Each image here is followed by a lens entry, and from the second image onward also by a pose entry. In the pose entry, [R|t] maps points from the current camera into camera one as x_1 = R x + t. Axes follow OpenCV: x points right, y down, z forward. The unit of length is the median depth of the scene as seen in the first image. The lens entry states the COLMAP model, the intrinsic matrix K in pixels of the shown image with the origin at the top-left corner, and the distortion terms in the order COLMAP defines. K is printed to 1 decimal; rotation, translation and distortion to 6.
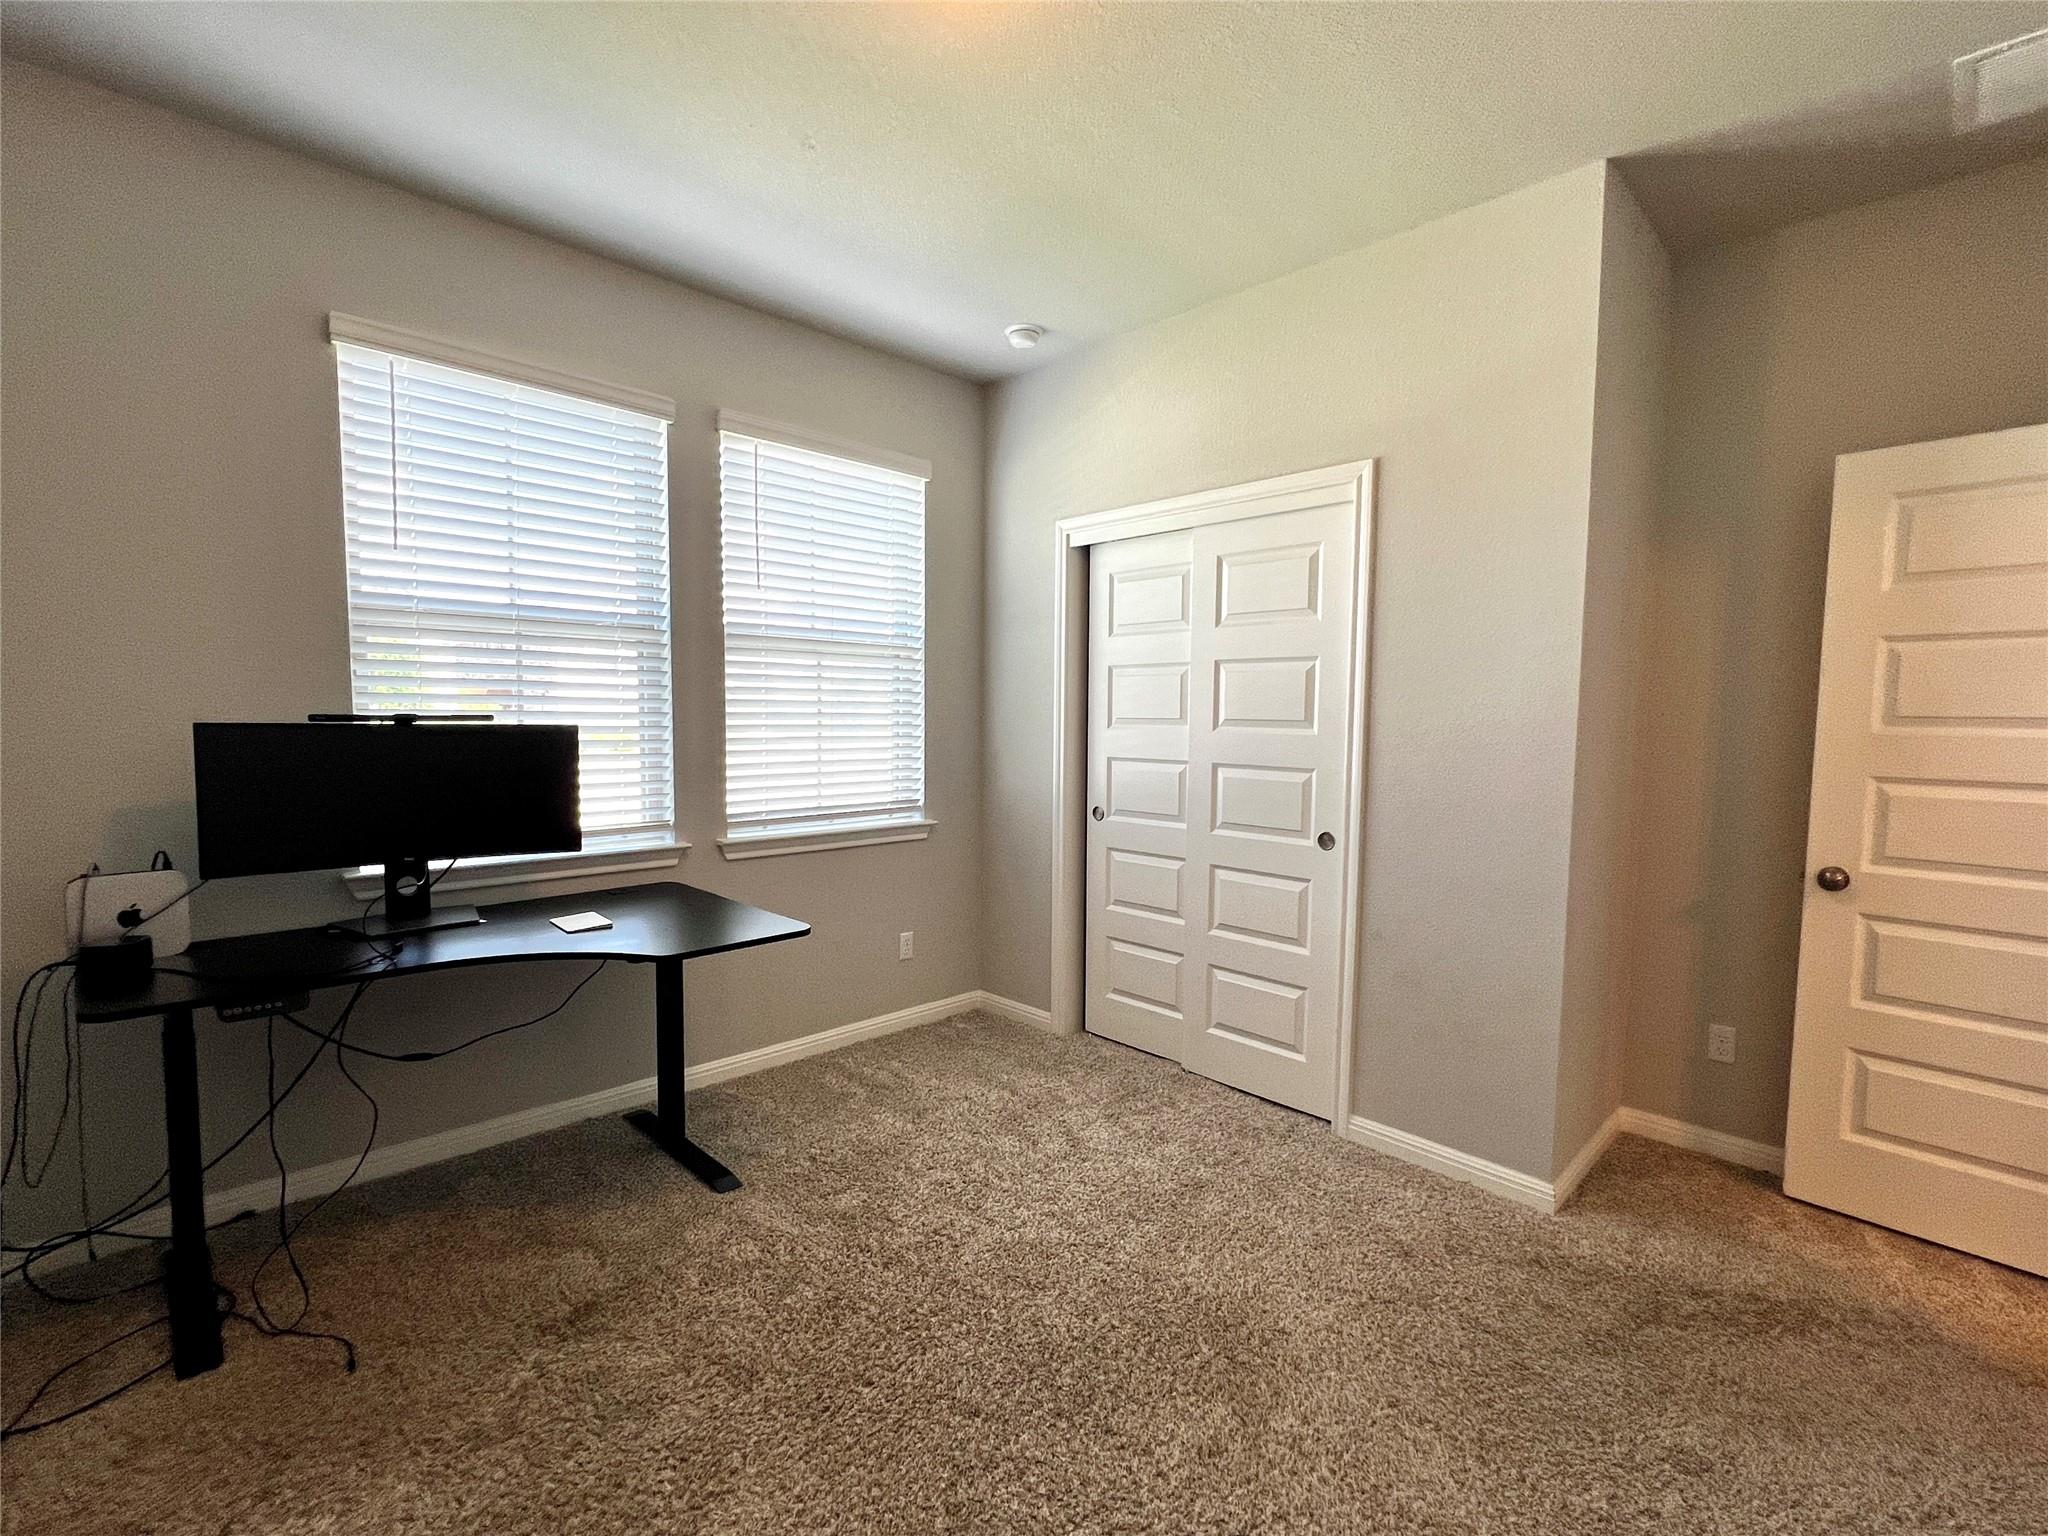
lens RADIAL K [[929.2, 0, 1013.7], [0, 929.2, 765.9], [0, 0, 1]] dist [0.005679, 0.000287]
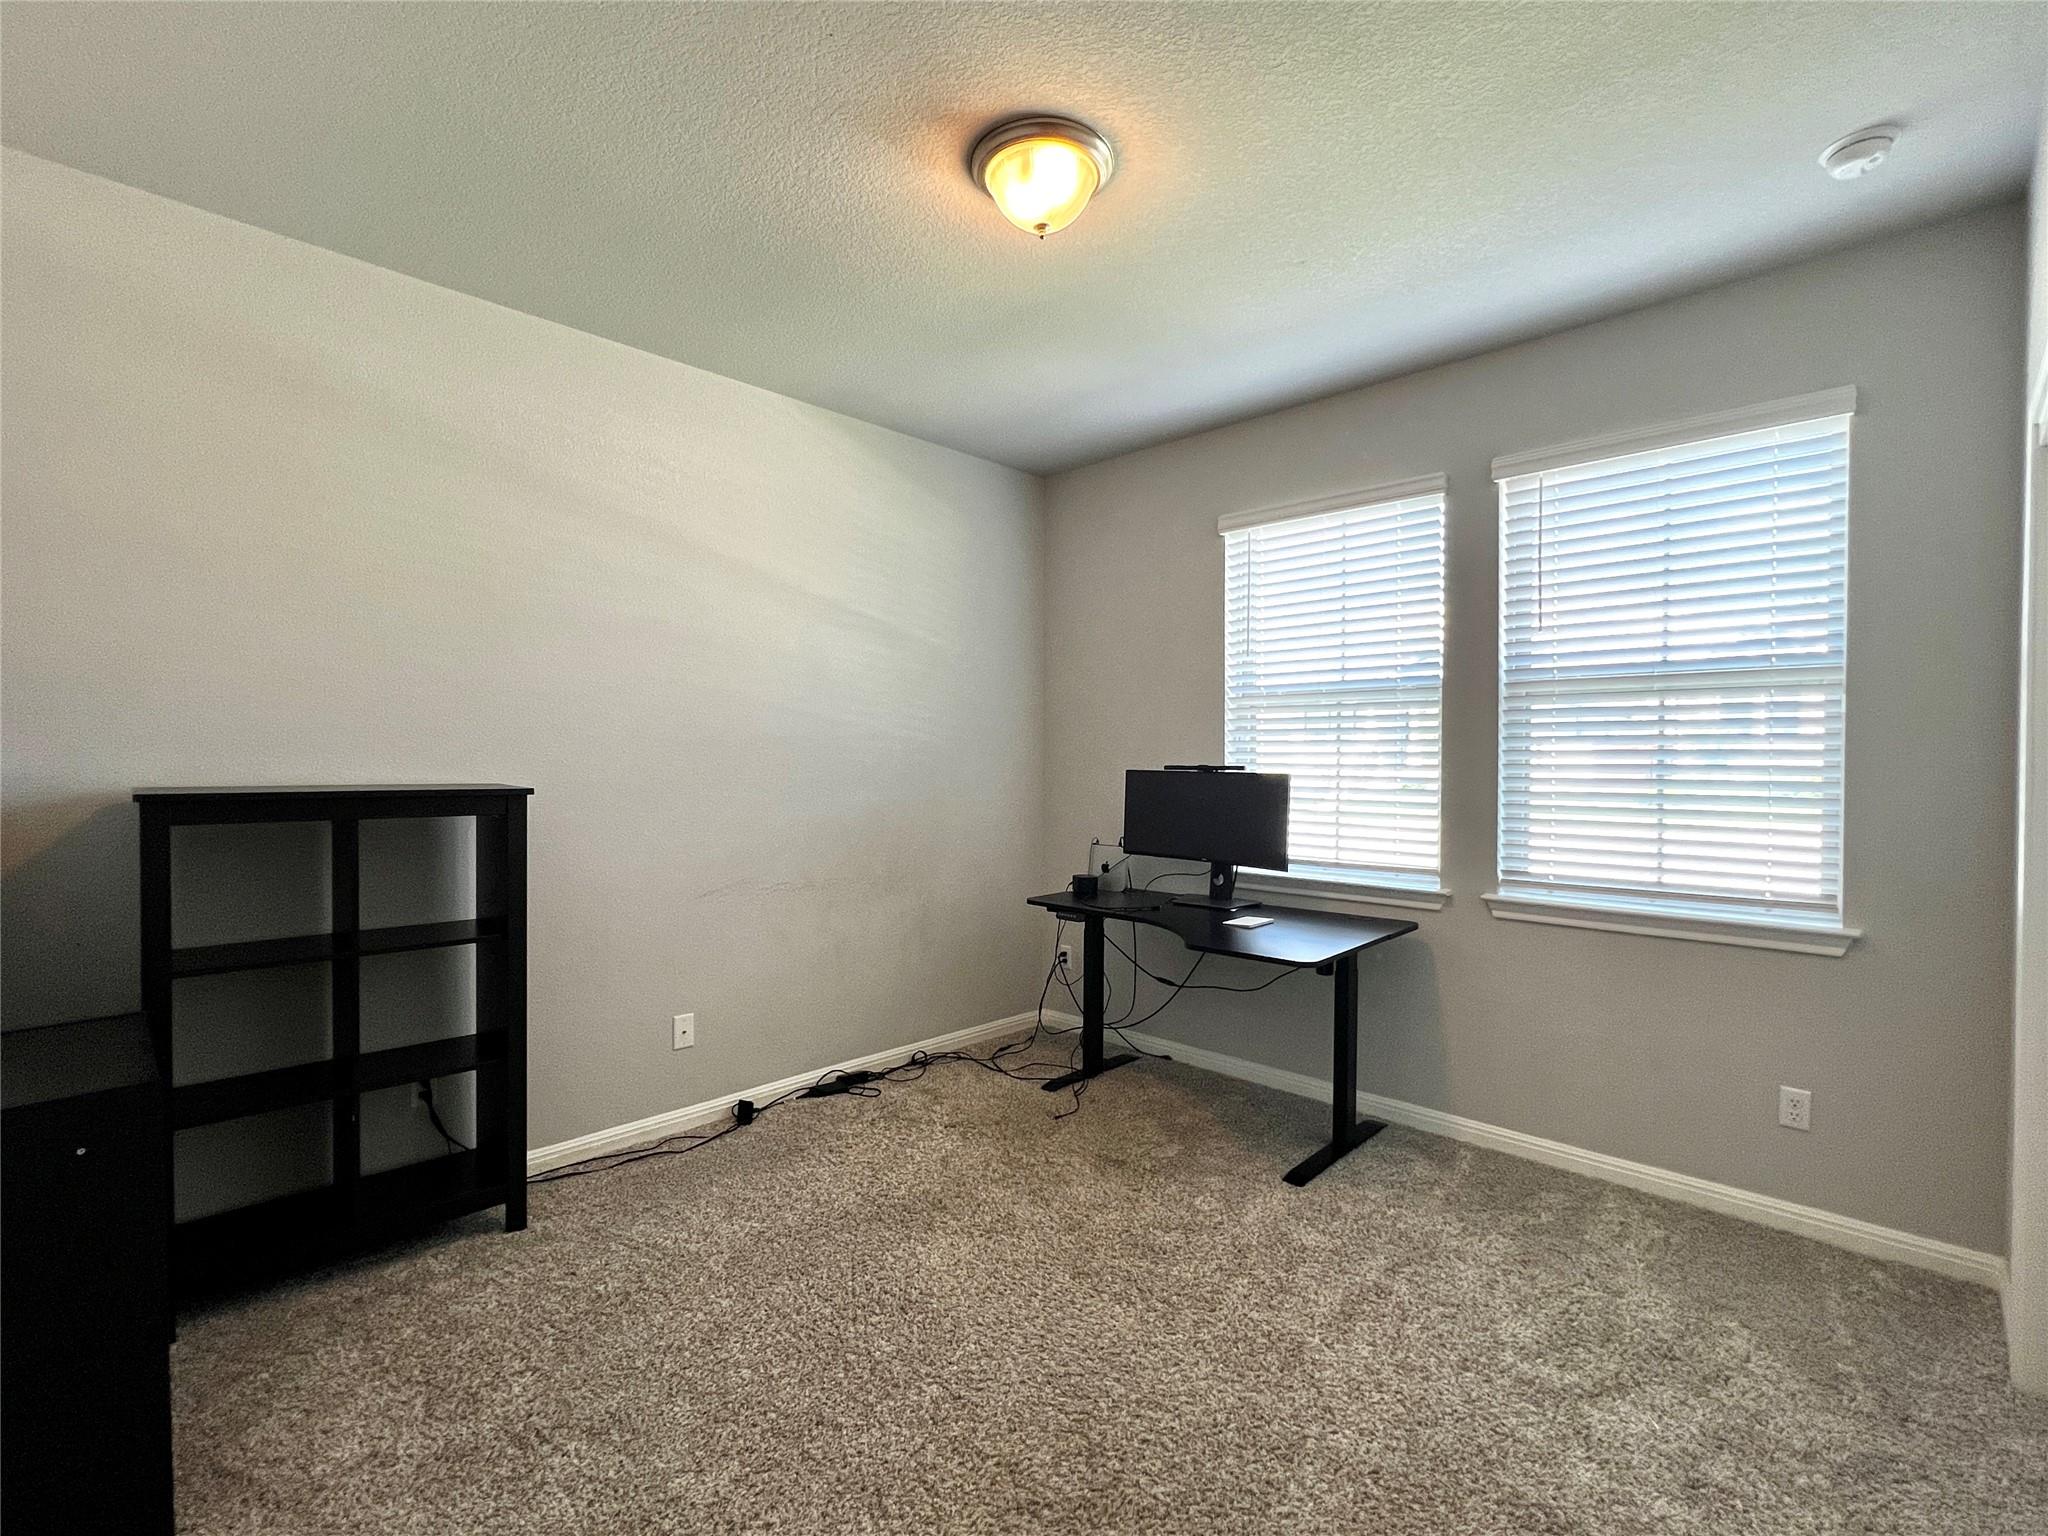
lens RADIAL K [[929.2, 0, 1039.5], [0, 929.2, 765.3], [0, 0, 1]] dist [0.005679, 0.000287]
pose [[0.041501, -0.005594, -0.999123, 0.786876], [-0.061423, 0.998079, -0.008139, -0.024061], [0.997249, 0.061707, 0.041077, 0.593205]]
